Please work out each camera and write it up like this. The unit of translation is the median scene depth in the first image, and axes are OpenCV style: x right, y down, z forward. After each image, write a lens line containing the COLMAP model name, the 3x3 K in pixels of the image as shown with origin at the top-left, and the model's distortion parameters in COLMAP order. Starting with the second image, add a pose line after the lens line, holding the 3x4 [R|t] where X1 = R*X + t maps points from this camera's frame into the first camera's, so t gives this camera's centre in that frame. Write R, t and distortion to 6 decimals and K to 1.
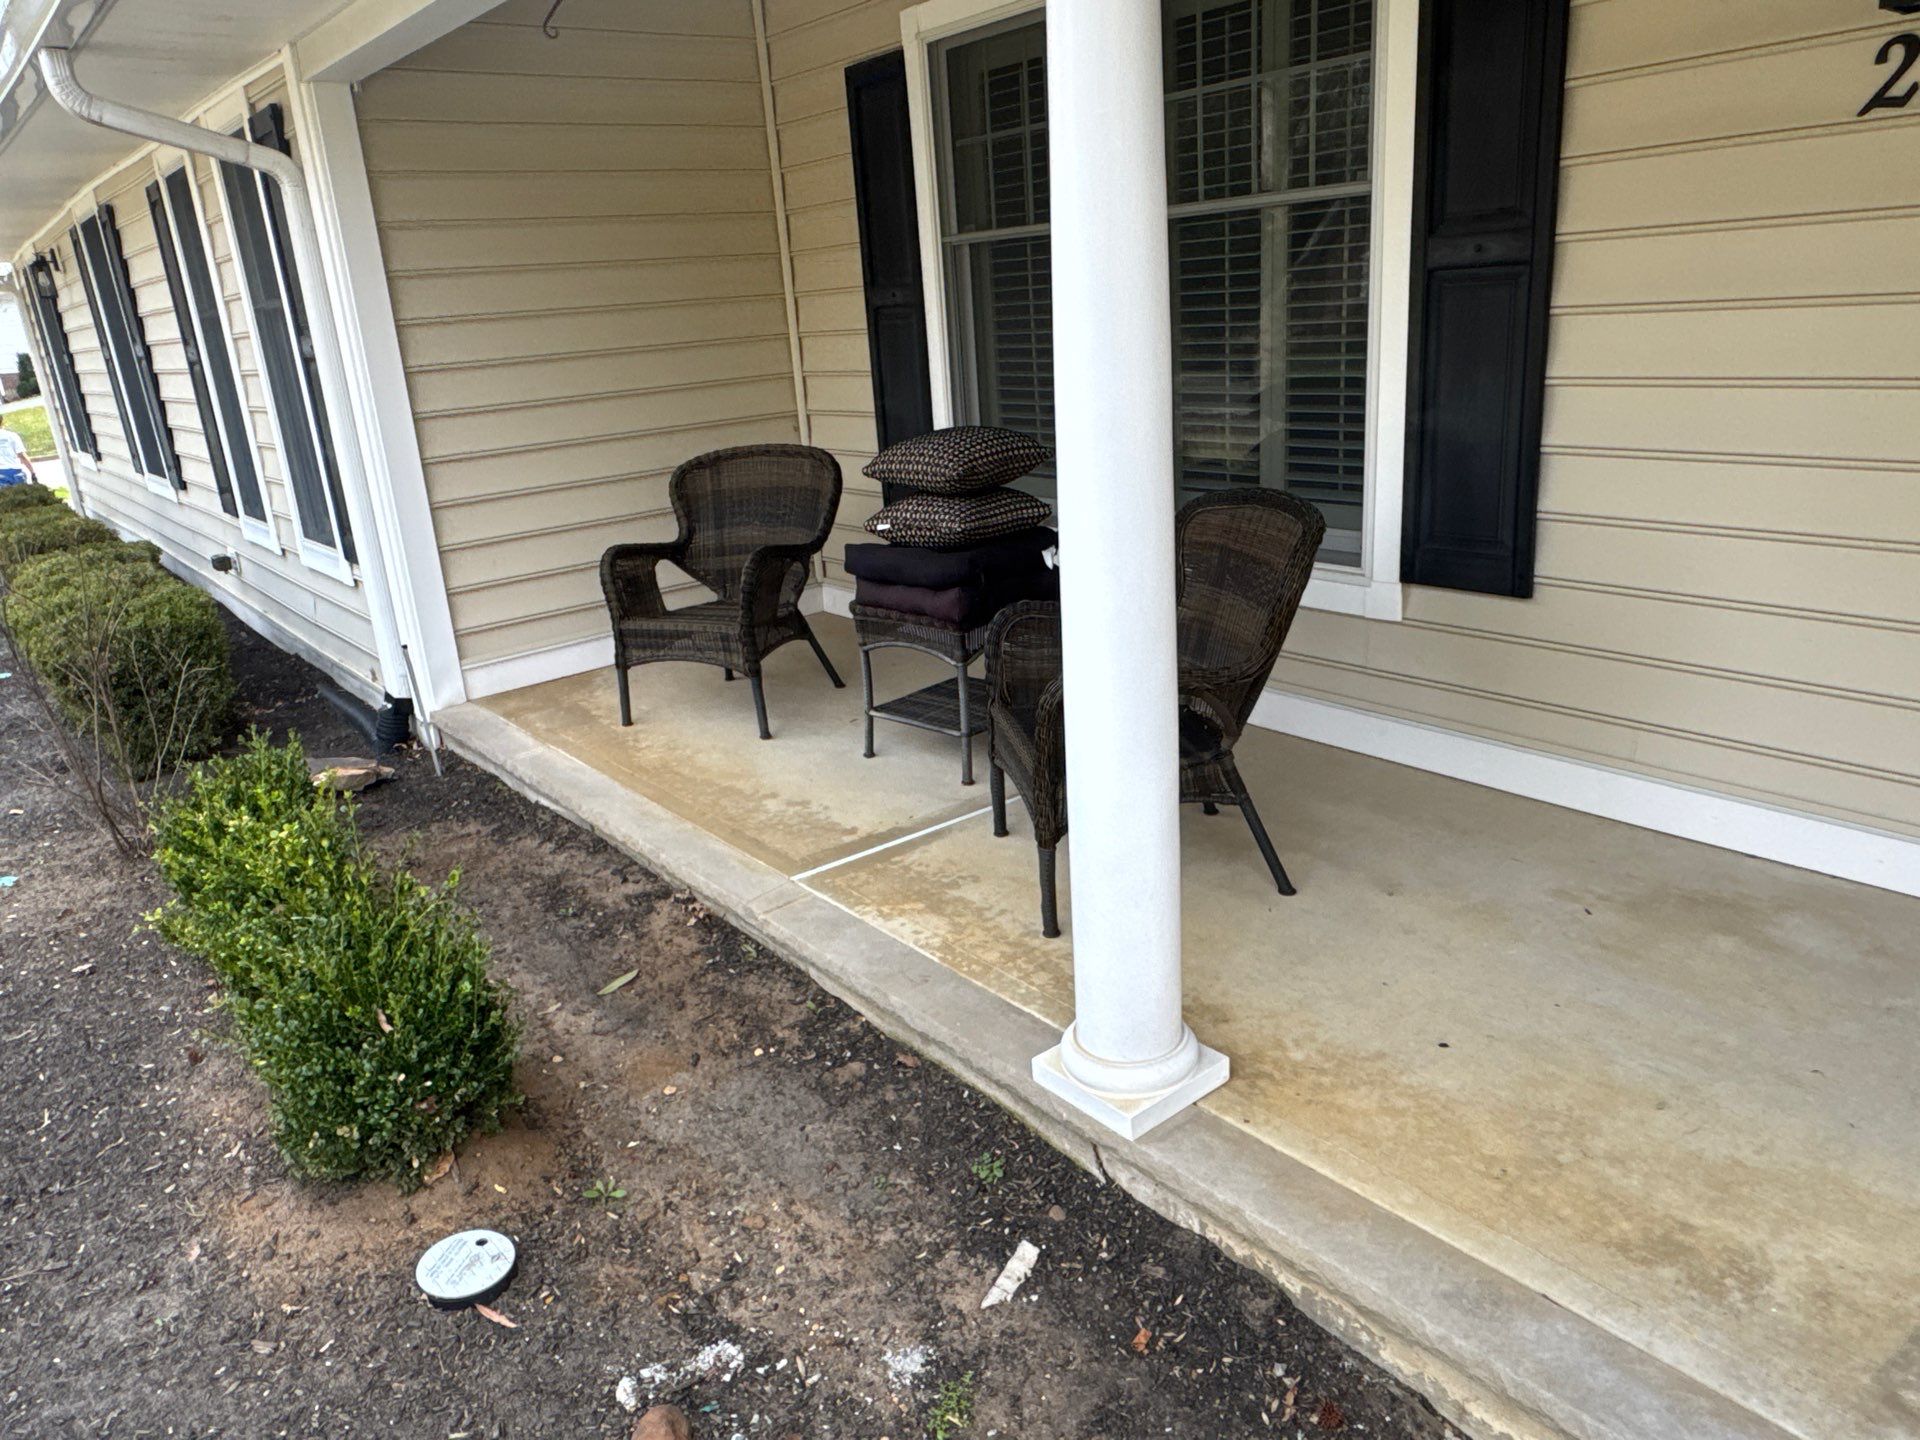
lens RADIAL K [[1303.4, 0, 955.2], [0, 1303.4, 731.4], [0, 0, 1]] dist [-0.006611, 0.004858]
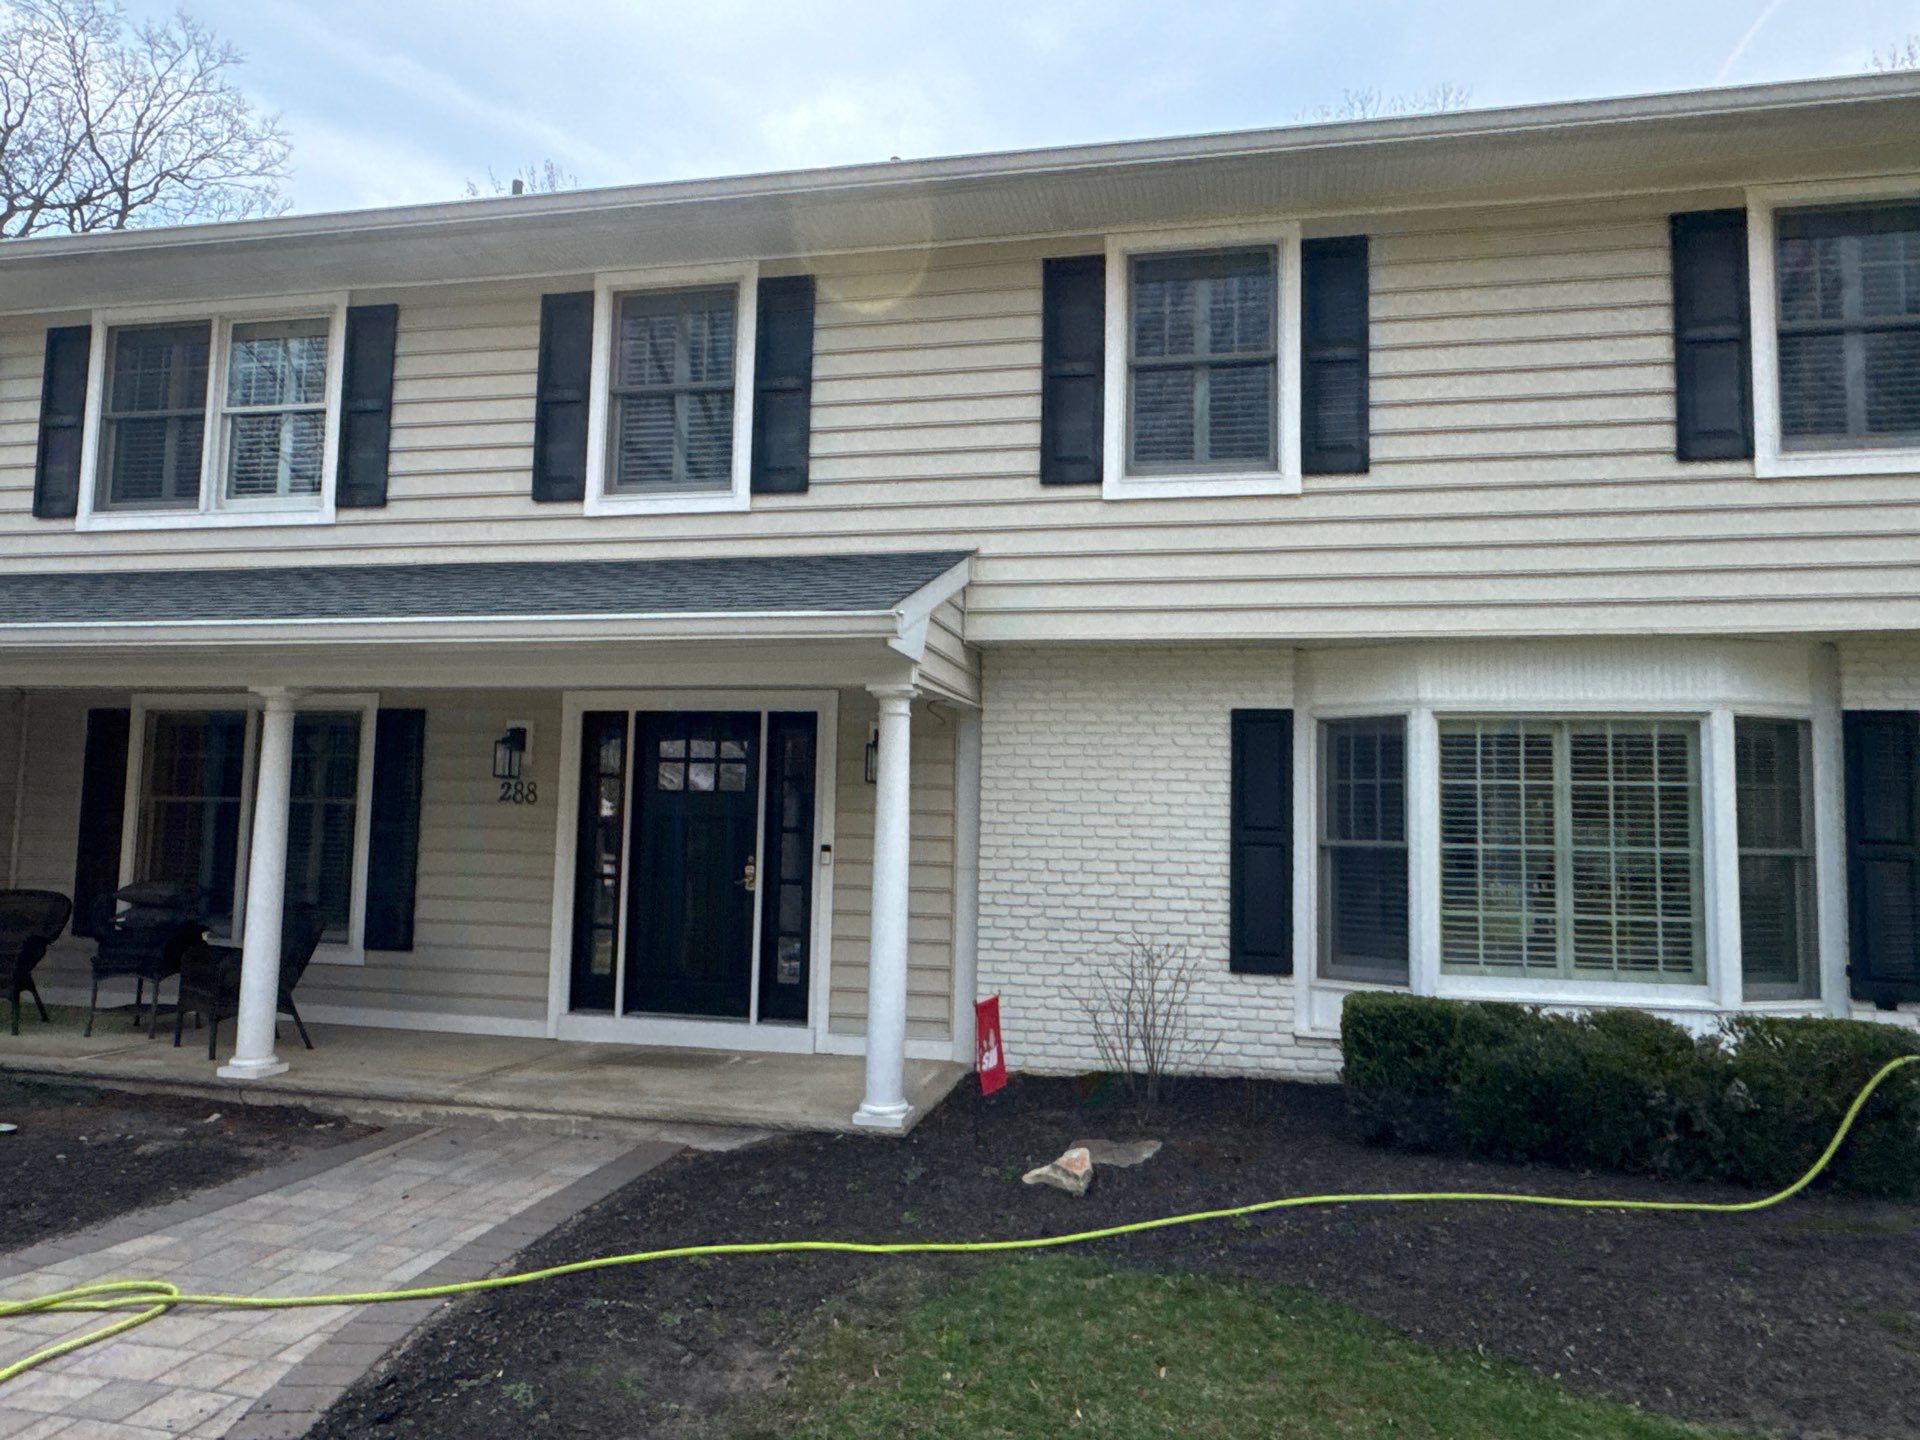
lens RADIAL K [[1303.4, 0, 955.2], [0, 1303.4, 731.4], [0, 0, 1]] dist [-0.006611, 0.004858]
pose [[0.770419, 0.142386, 0.621435, -0.480870], [0.126816, 0.921037, -0.368251, 0.680584], [-0.624798, 0.362515, 0.691527, -1.923449]]
